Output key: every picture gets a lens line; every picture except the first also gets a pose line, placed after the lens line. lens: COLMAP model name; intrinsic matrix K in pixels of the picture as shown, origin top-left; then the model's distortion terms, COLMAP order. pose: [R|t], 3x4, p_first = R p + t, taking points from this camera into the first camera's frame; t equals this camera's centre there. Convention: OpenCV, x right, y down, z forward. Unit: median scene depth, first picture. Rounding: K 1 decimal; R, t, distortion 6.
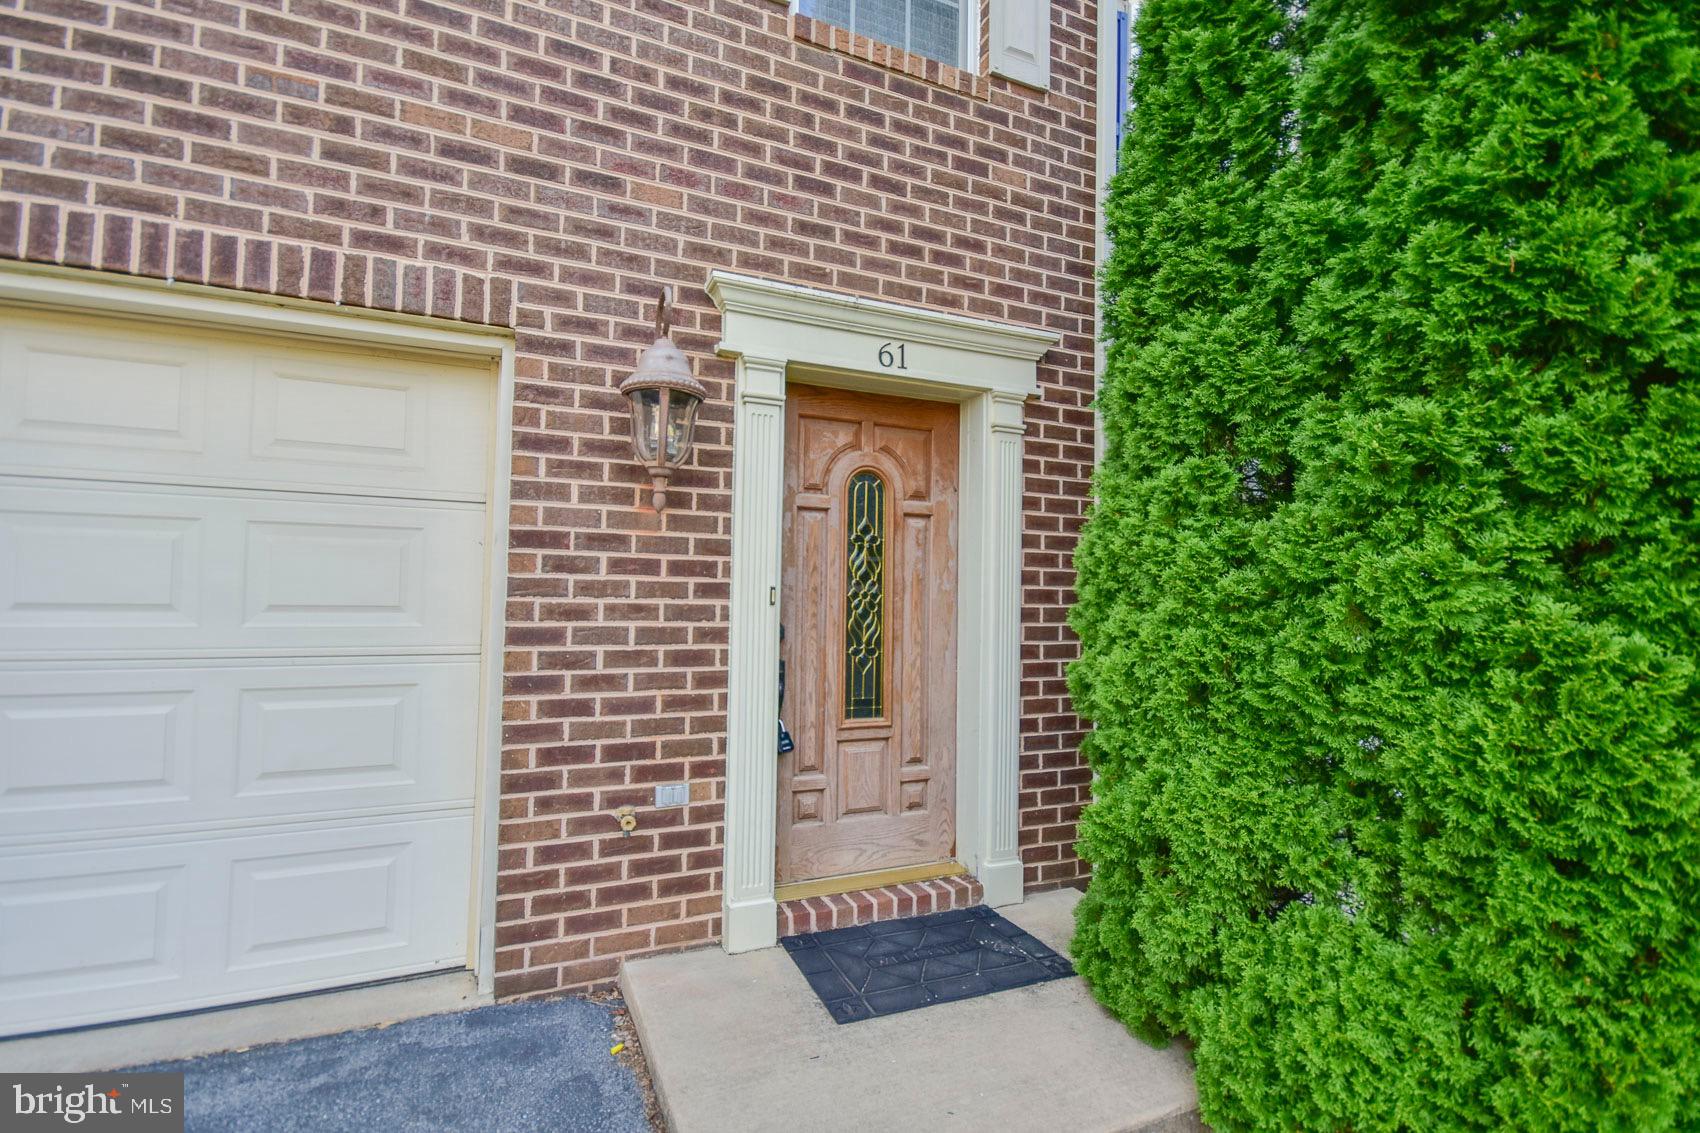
lens RADIAL K [[752.9, 0, 864.7], [0, 752.9, 572.6], [0, 0, 1]] dist [0.000017, 0.000314]
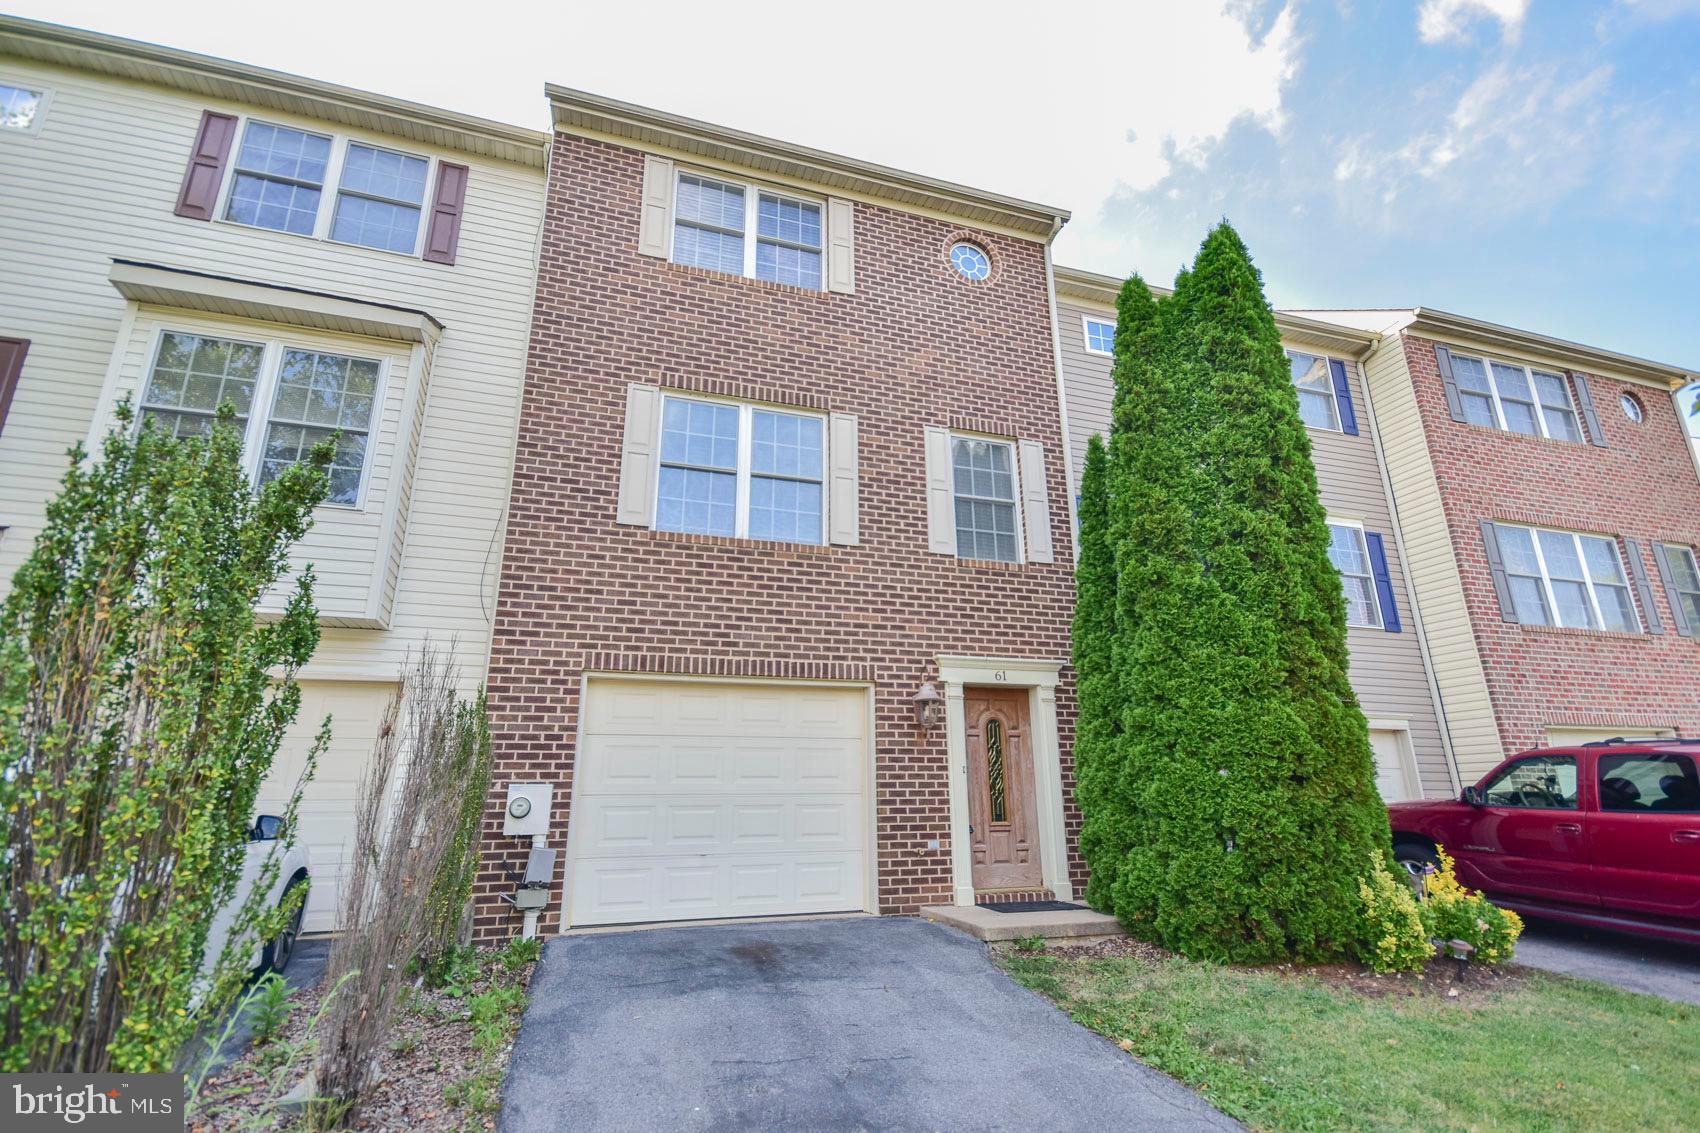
lens RADIAL K [[752.9, 0, 864.7], [0, 752.9, 572.6], [0, 0, 1]] dist [0.000017, 0.000314]
pose [[0.993185, -0.056941, -0.101694, -0.161691], [0.028157, 0.963913, -0.264725, 0.054847], [0.113098, 0.260057, 0.958947, -1.850426]]
